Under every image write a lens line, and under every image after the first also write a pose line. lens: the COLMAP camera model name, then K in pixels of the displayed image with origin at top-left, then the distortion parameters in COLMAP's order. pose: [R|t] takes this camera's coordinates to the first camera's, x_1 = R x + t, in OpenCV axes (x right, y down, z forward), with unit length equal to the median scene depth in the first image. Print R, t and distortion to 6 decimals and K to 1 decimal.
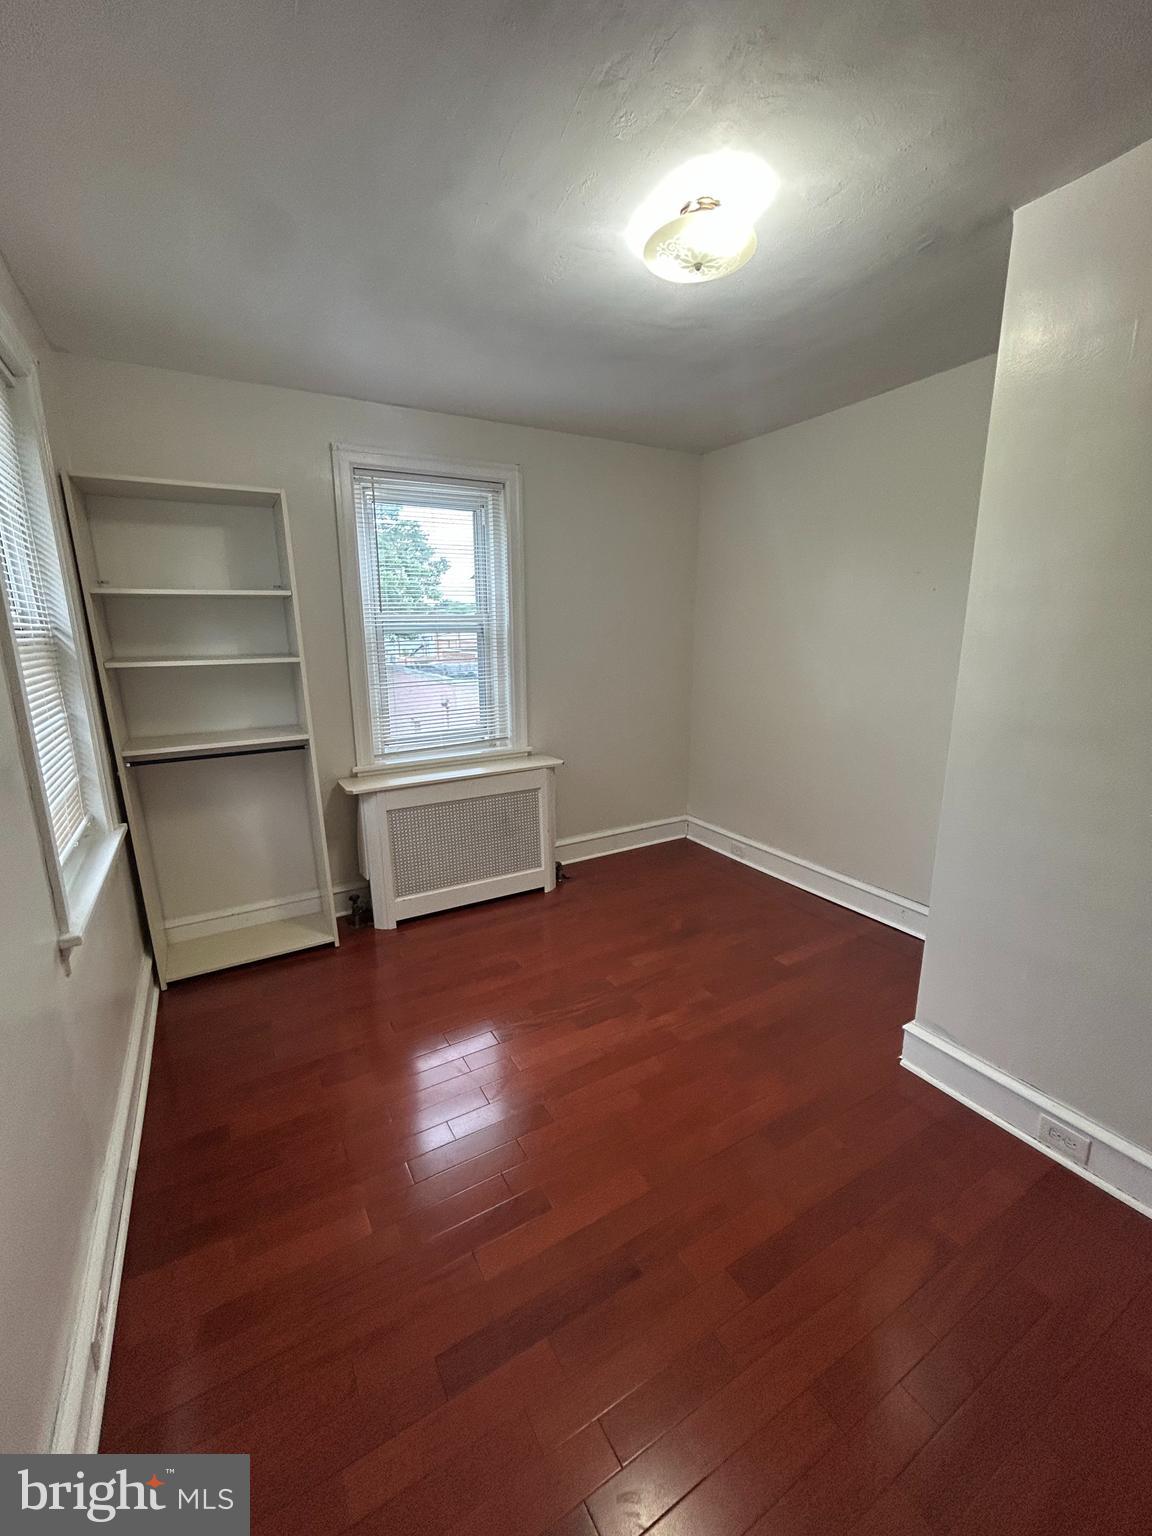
lens RADIAL K [[624.8, 0, 572.3], [0, 624.8, 771.6], [0, 0, 1]] dist [-0.001176, 0.001028]
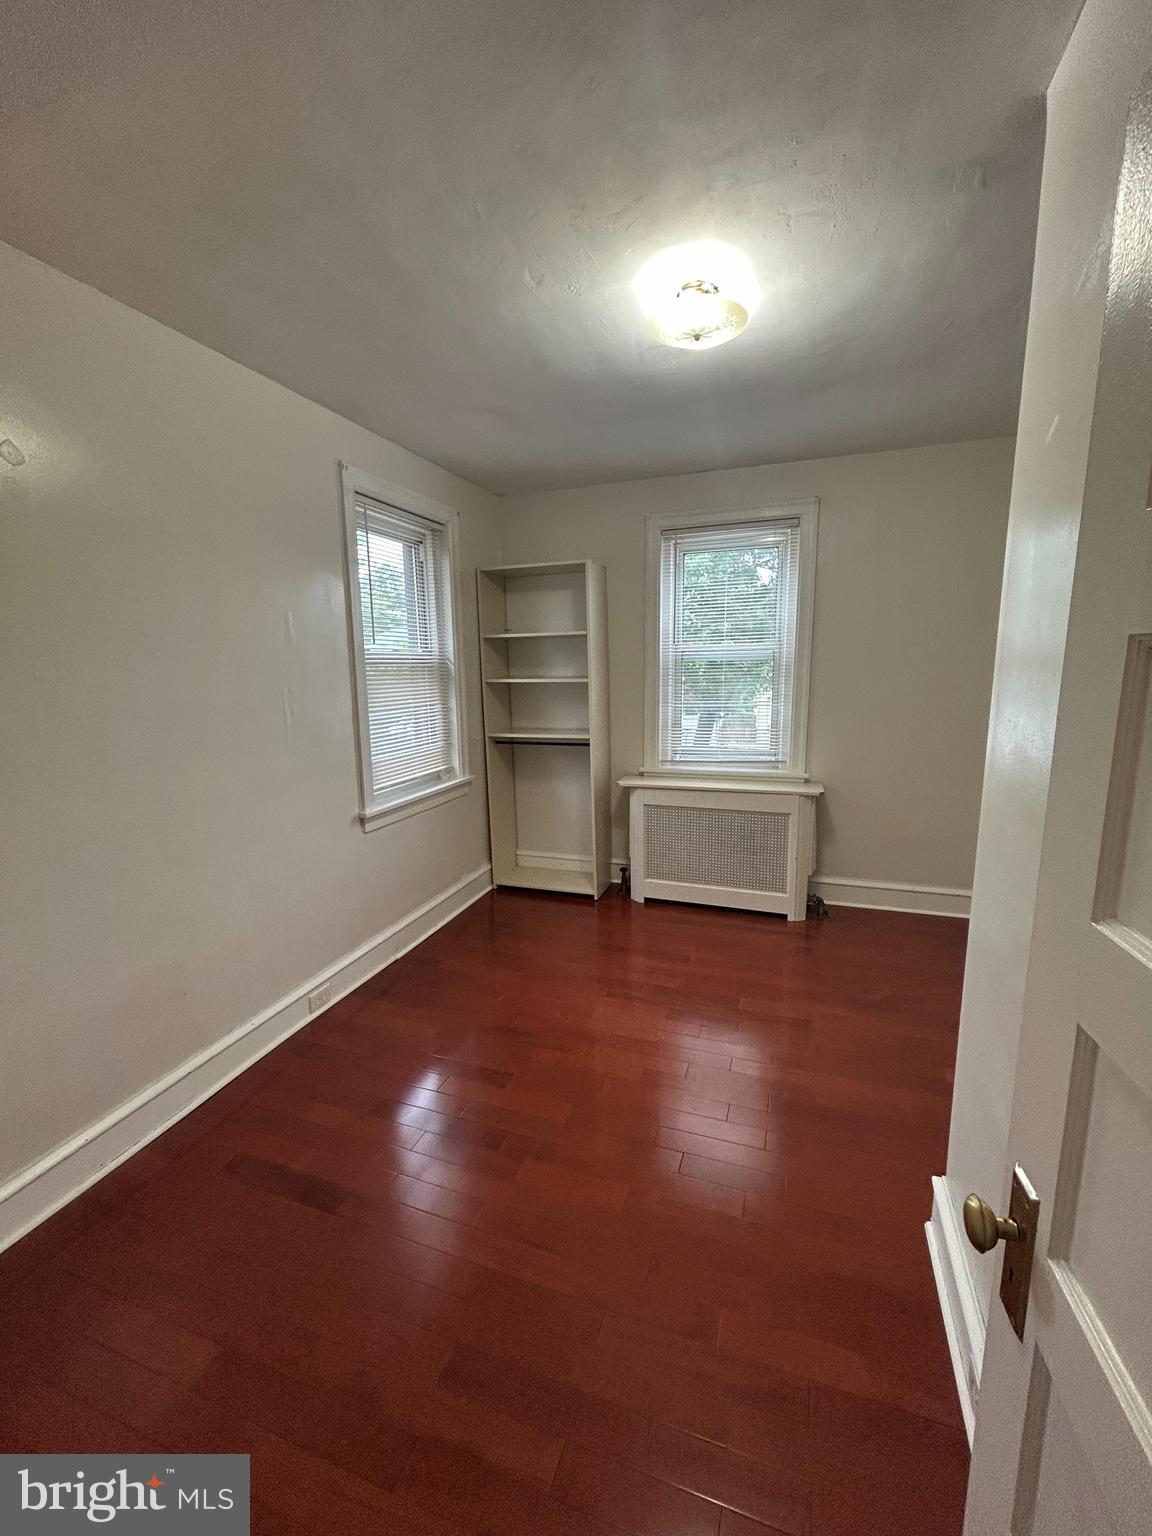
lens RADIAL K [[624.8, 0, 580.0], [0, 624.8, 770.6], [0, 0, 1]] dist [-0.001176, 0.001028]
pose [[0.640455, 0.130391, -0.756846, 0.528565], [-0.162760, 0.986141, 0.032164, -0.021063], [0.750551, 0.102585, 0.652801, 0.096363]]
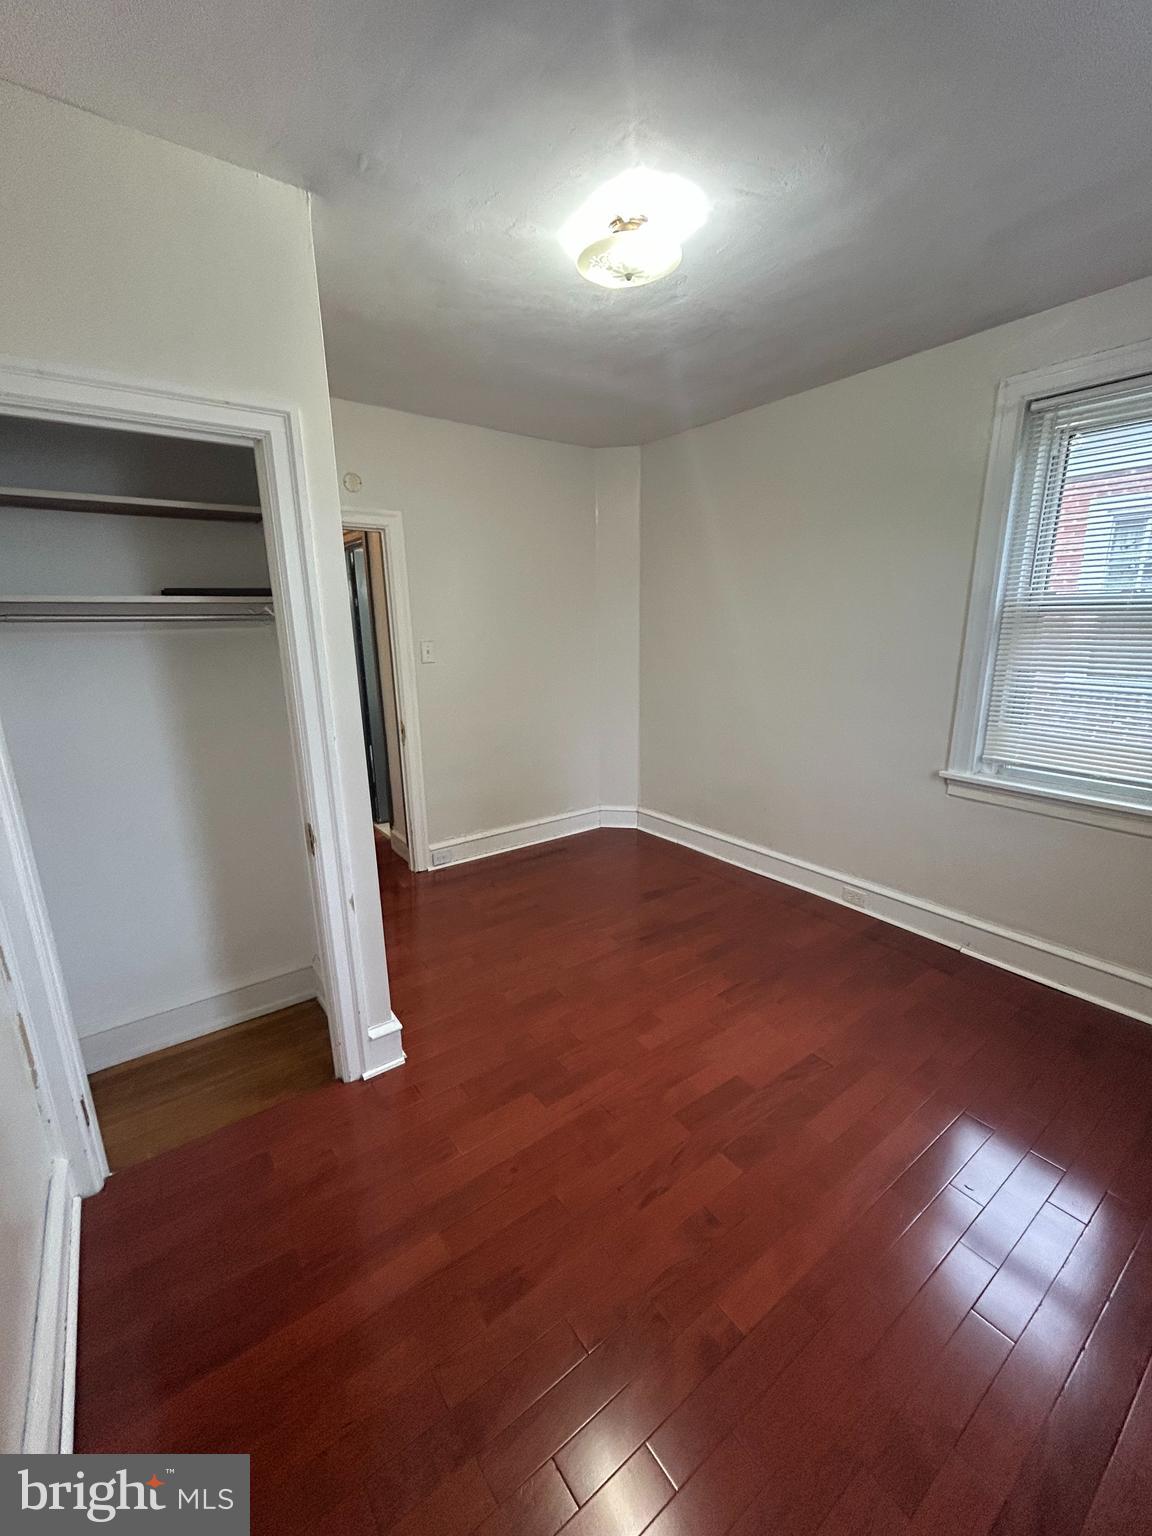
lens RADIAL K [[624.8, 0, 574.6], [0, 624.8, 767.1], [0, 0, 1]] dist [-0.001176, 0.001028]
pose [[-0.994688, 0.048762, -0.090650, 0.225463], [0.002287, 0.890924, 0.454147, -0.282073], [0.102907, 0.451528, -0.886303, 1.188344]]
